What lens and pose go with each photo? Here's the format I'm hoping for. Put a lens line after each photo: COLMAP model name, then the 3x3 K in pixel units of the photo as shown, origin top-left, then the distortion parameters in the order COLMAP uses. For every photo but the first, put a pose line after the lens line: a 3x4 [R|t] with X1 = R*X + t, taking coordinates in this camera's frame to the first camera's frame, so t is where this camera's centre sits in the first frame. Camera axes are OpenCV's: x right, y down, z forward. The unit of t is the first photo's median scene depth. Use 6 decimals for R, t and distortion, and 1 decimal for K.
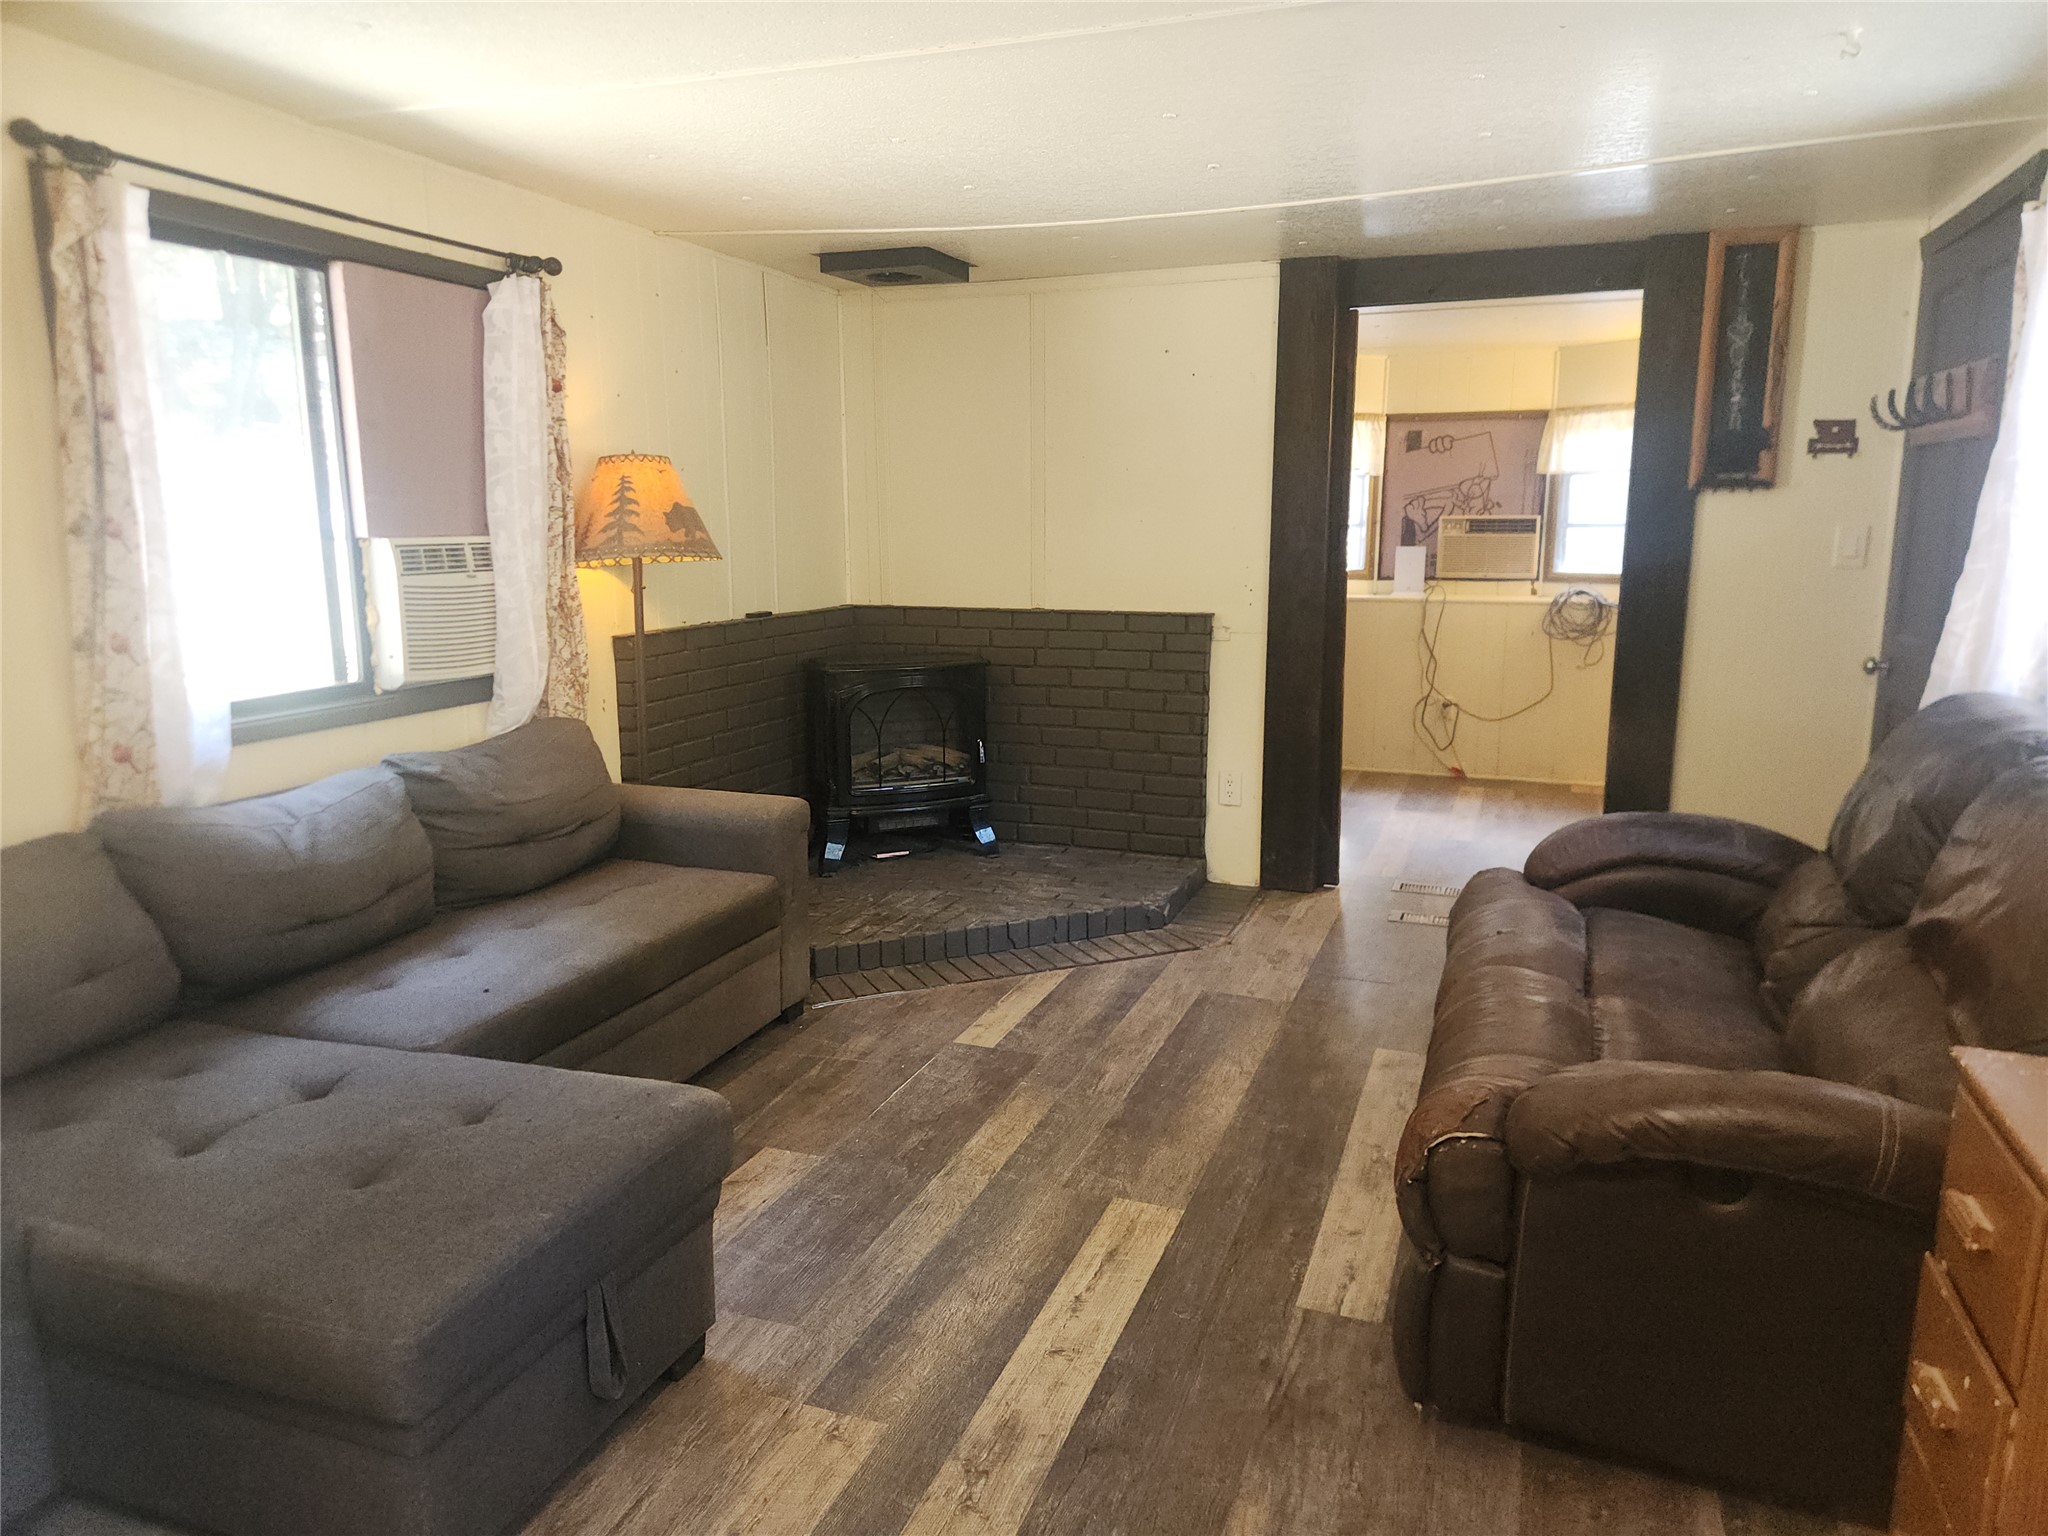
lens RADIAL K [[1379.4, 0, 1030.7], [0, 1379.4, 759.4], [0, 0, 1]] dist [0.073960, -0.068067]
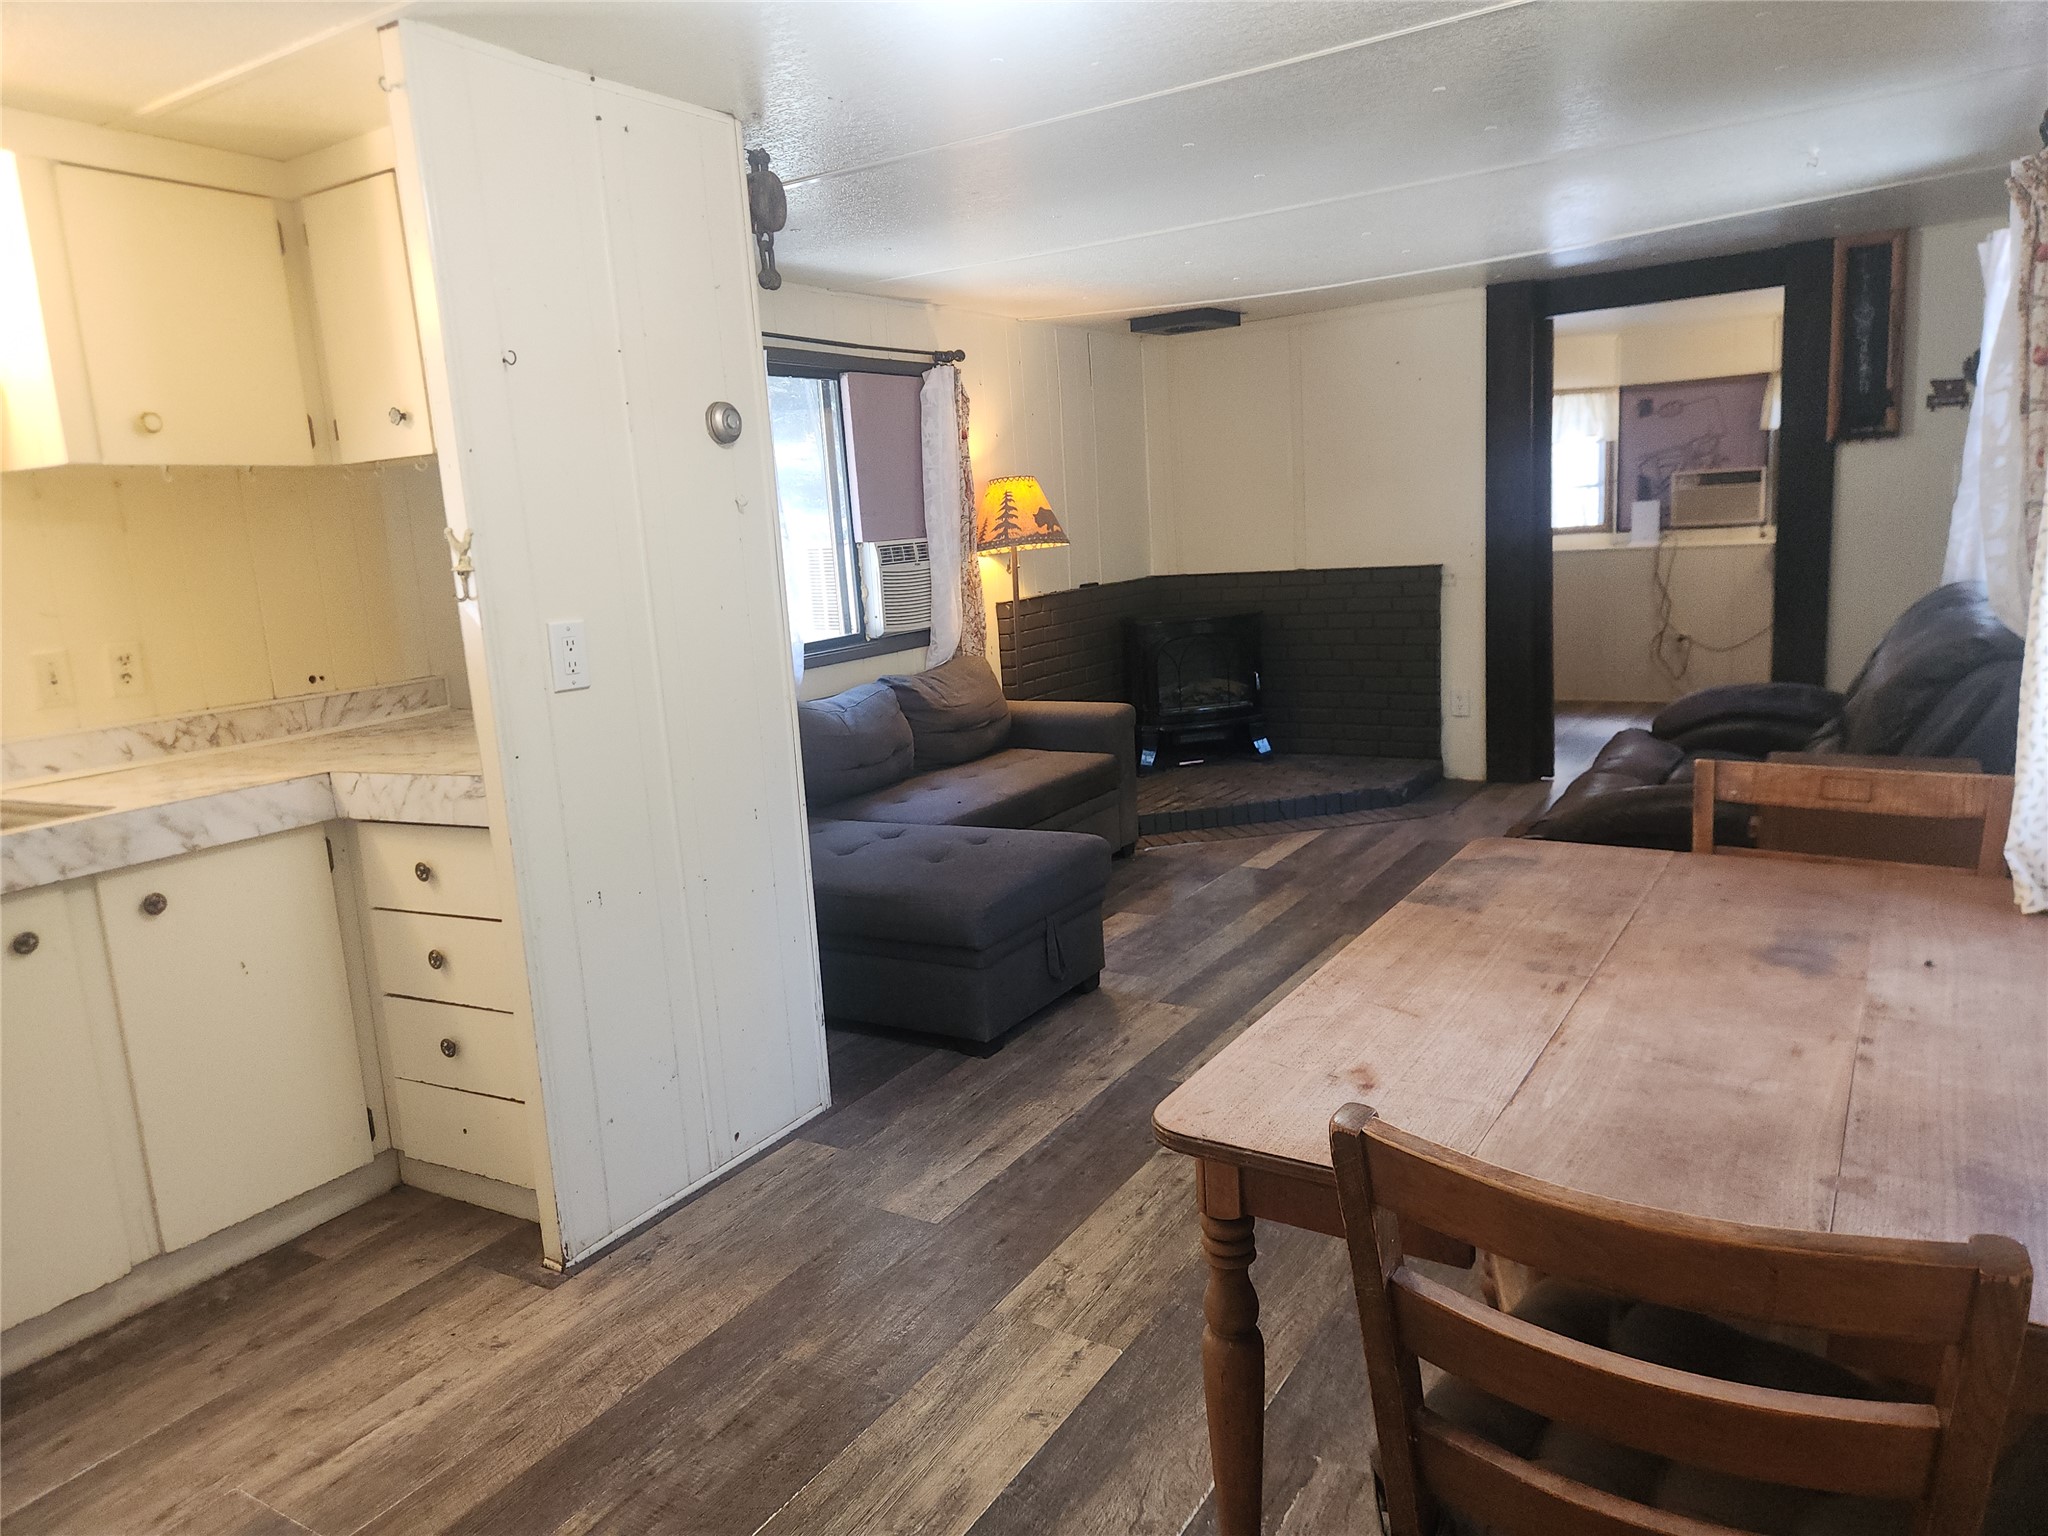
lens RADIAL K [[1379.4, 0, 1019.3], [0, 1379.4, 758.3], [0, 0, 1]] dist [0.073960, -0.068067]
pose [[0.976230, -0.024378, -0.215360, 0.028745], [0.025894, 0.999656, 0.004218, 0.067525], [0.215183, -0.009694, 0.976526, -0.397671]]
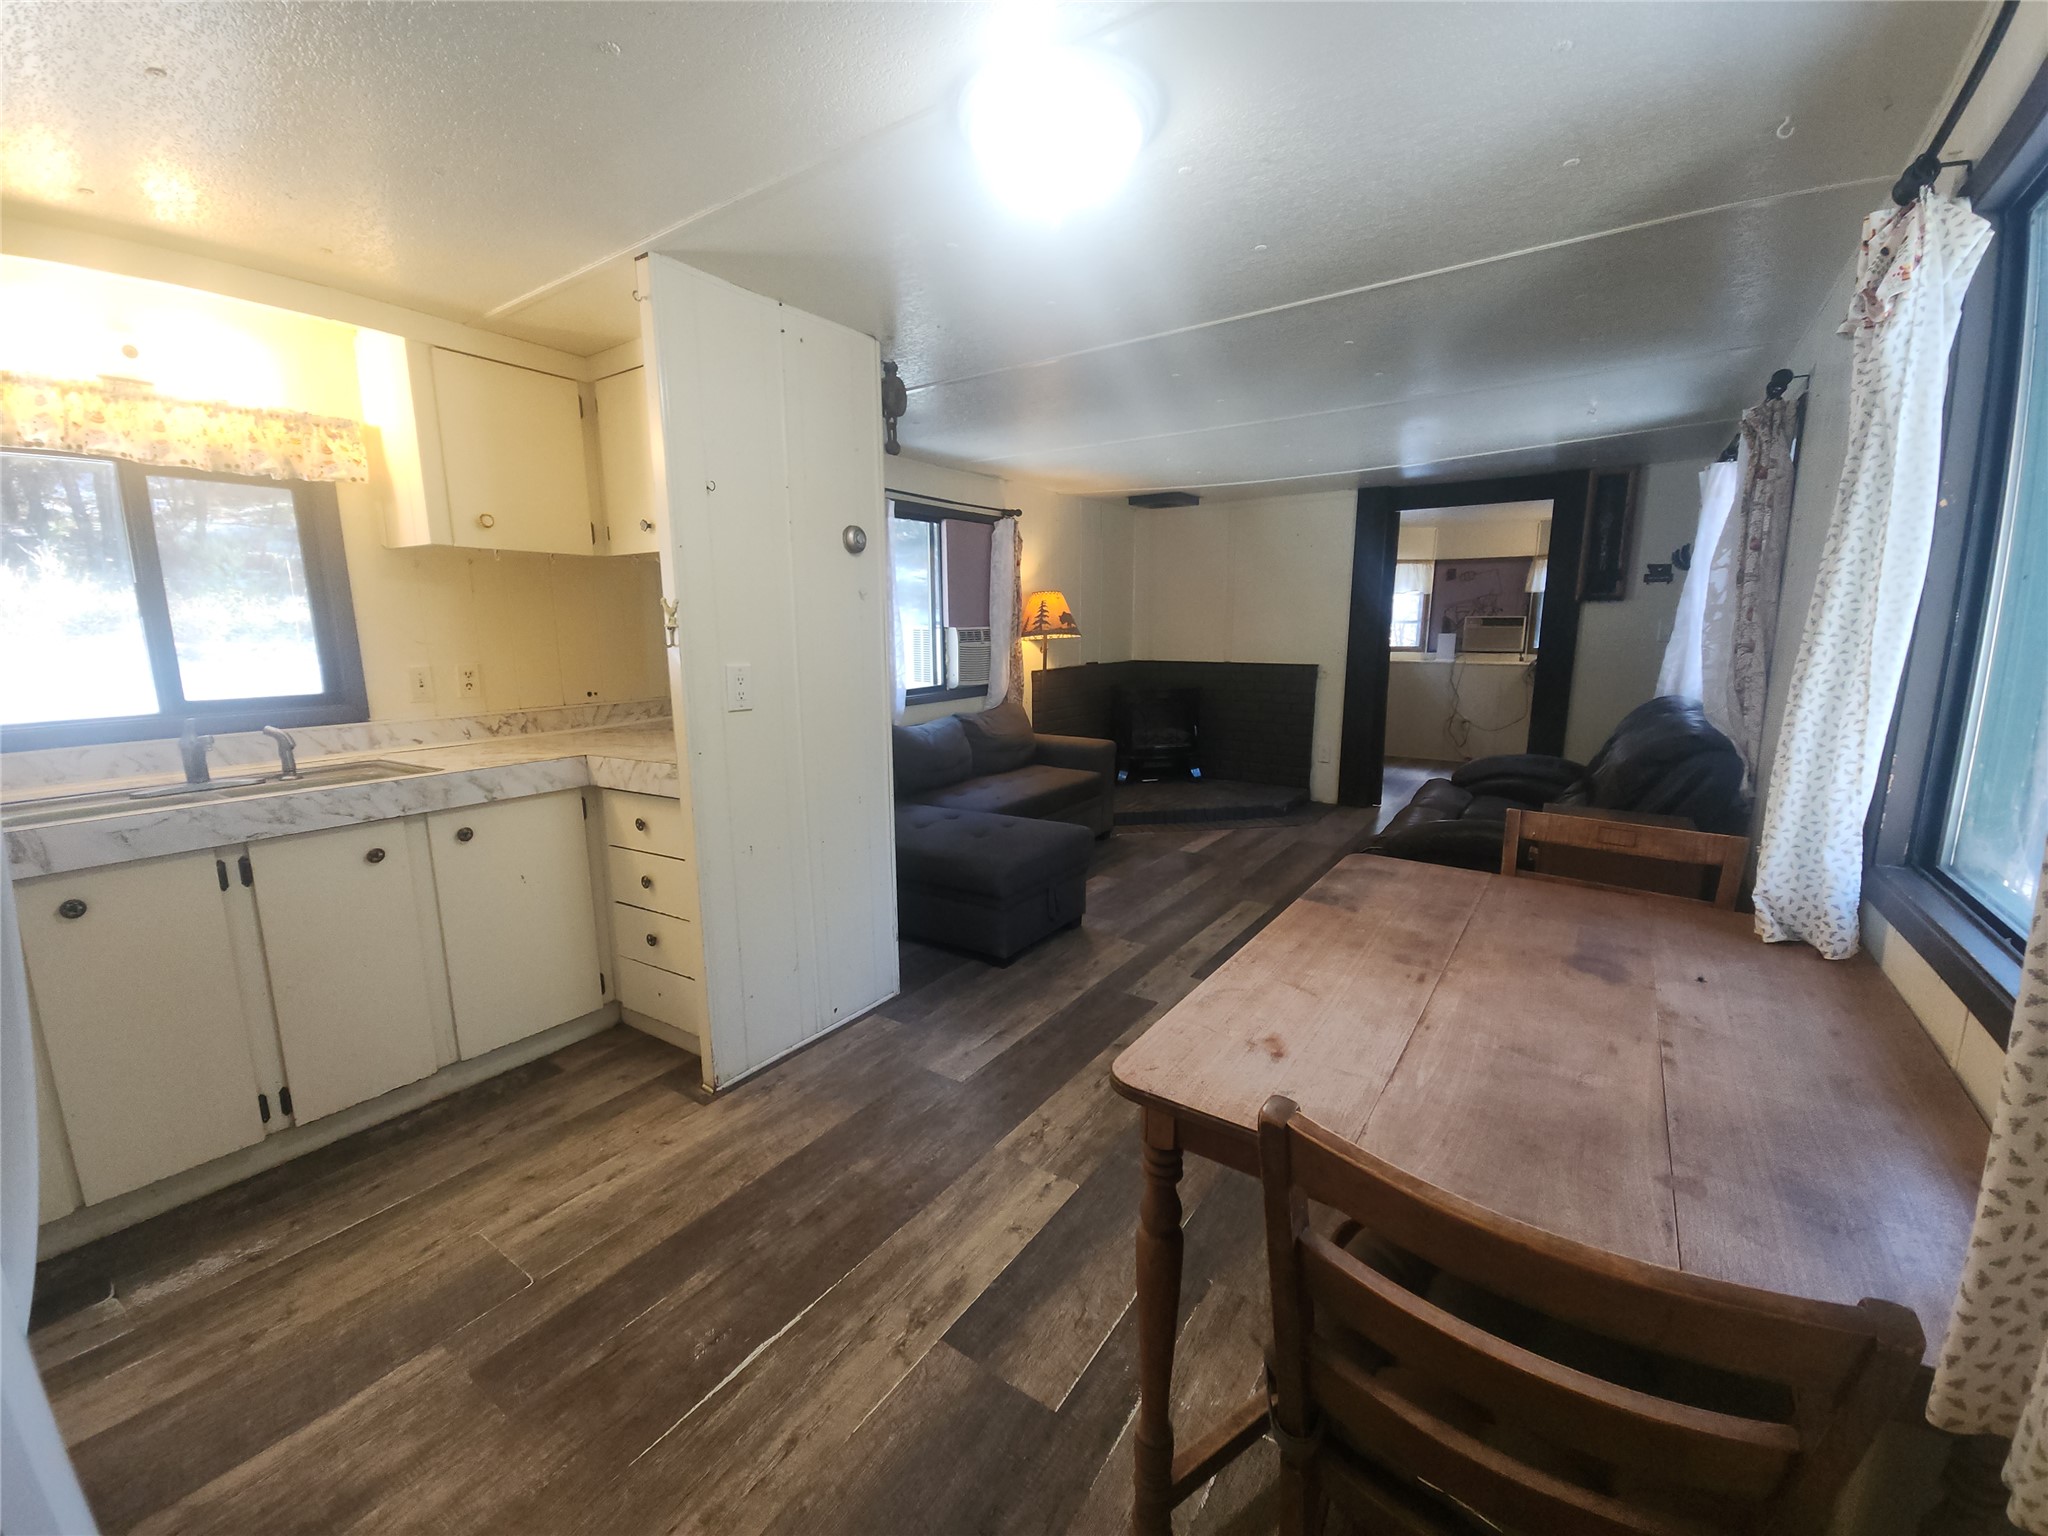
lens RADIAL K [[834.0, 0, 1012.2], [0, 834.0, 774.7], [0, 0, 1]] dist [0.004786, 0.000187]
pose [[0.967010, 0.040179, -0.251549, 0.018113], [-0.037874, 0.999184, 0.014003, 0.062218], [0.251906, -0.004014, 0.967743, -0.325255]]
